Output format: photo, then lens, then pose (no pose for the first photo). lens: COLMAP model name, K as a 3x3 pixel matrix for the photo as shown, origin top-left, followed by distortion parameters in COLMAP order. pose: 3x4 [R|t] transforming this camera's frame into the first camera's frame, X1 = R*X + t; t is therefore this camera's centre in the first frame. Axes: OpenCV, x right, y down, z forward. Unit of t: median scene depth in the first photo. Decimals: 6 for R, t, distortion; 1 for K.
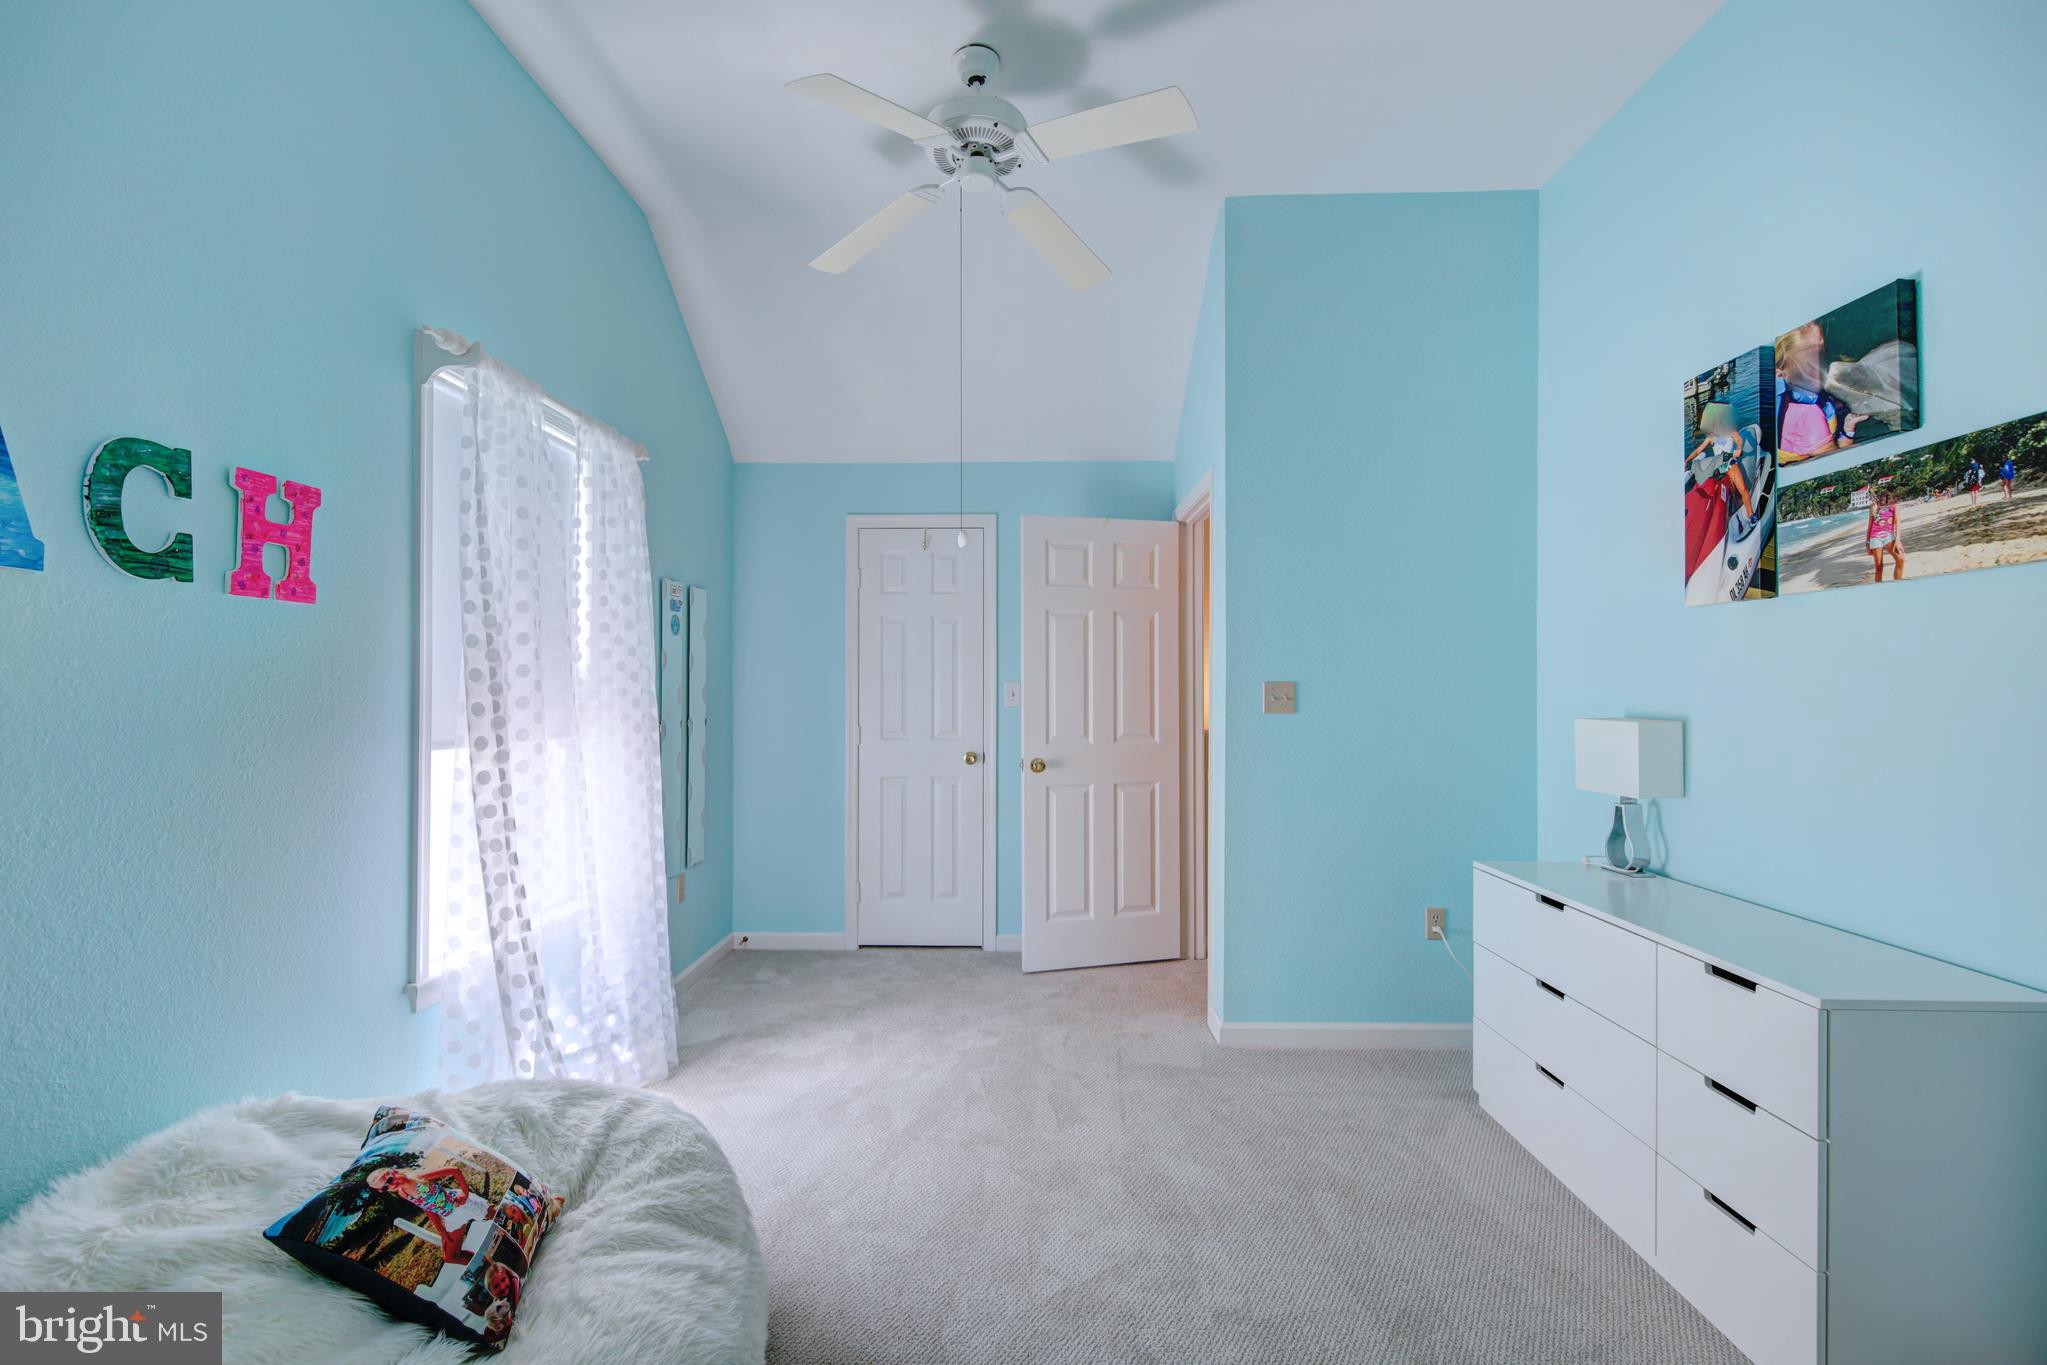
lens RADIAL K [[935.4, 0, 1014.1], [0, 935.4, 681.7], [0, 0, 1]] dist [0.013262, -0.005124]
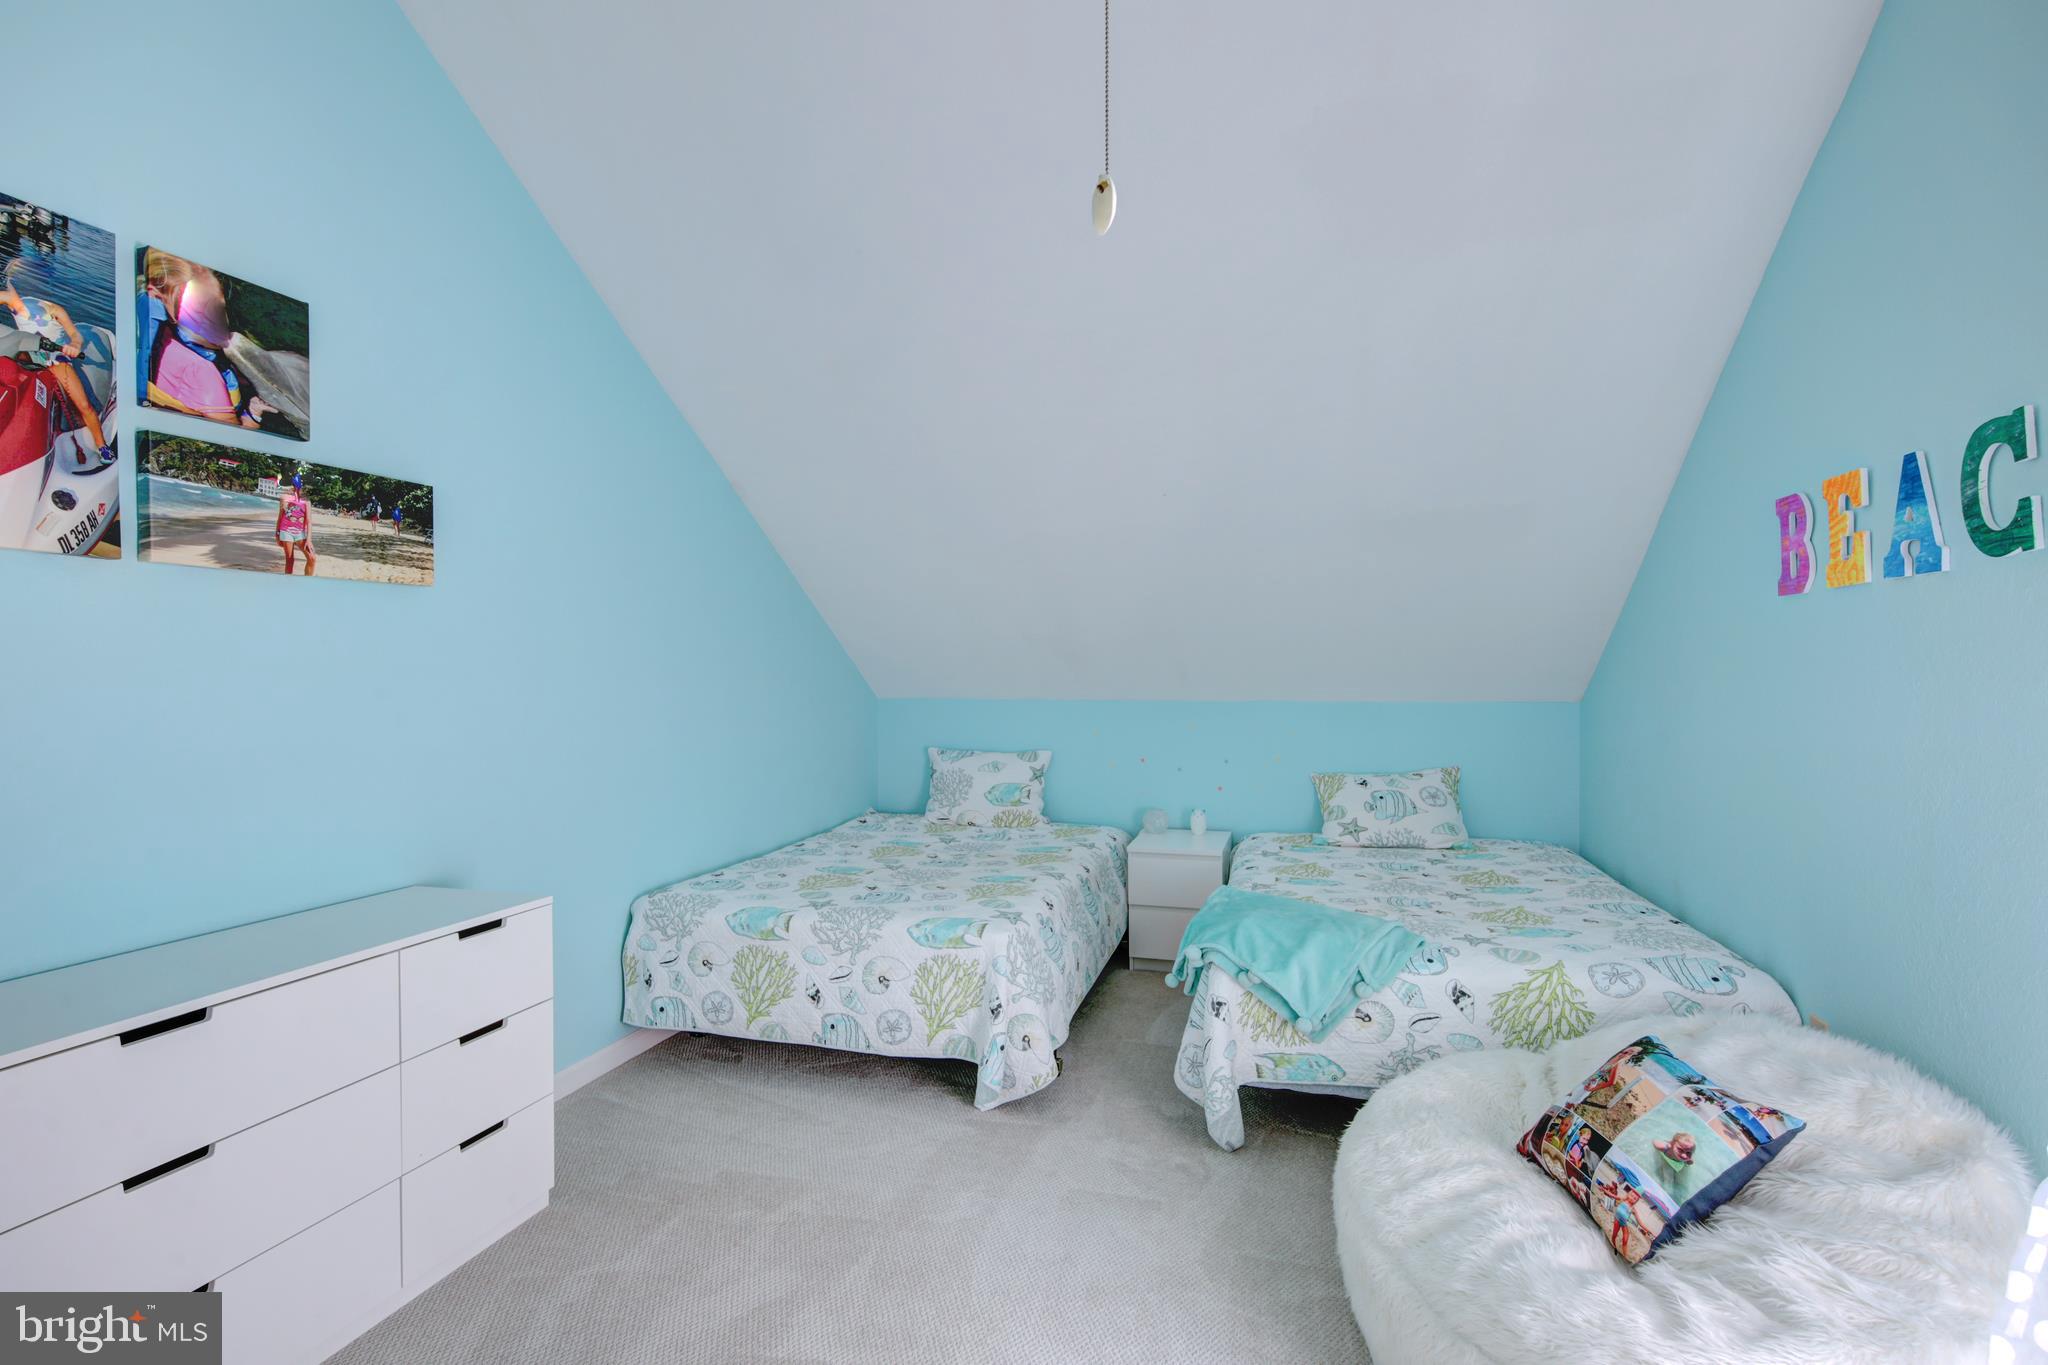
lens RADIAL K [[983.4, 0, 1016.8], [0, 983.4, 679.4], [0, 0, 1]] dist [0.019650, -0.008838]
pose [[-0.963456, 0.002589, 0.267855, -0.164606], [0.002085, 0.999995, -0.002166, 0.016333], [-0.267859, -0.001528, -0.963457, 1.828944]]
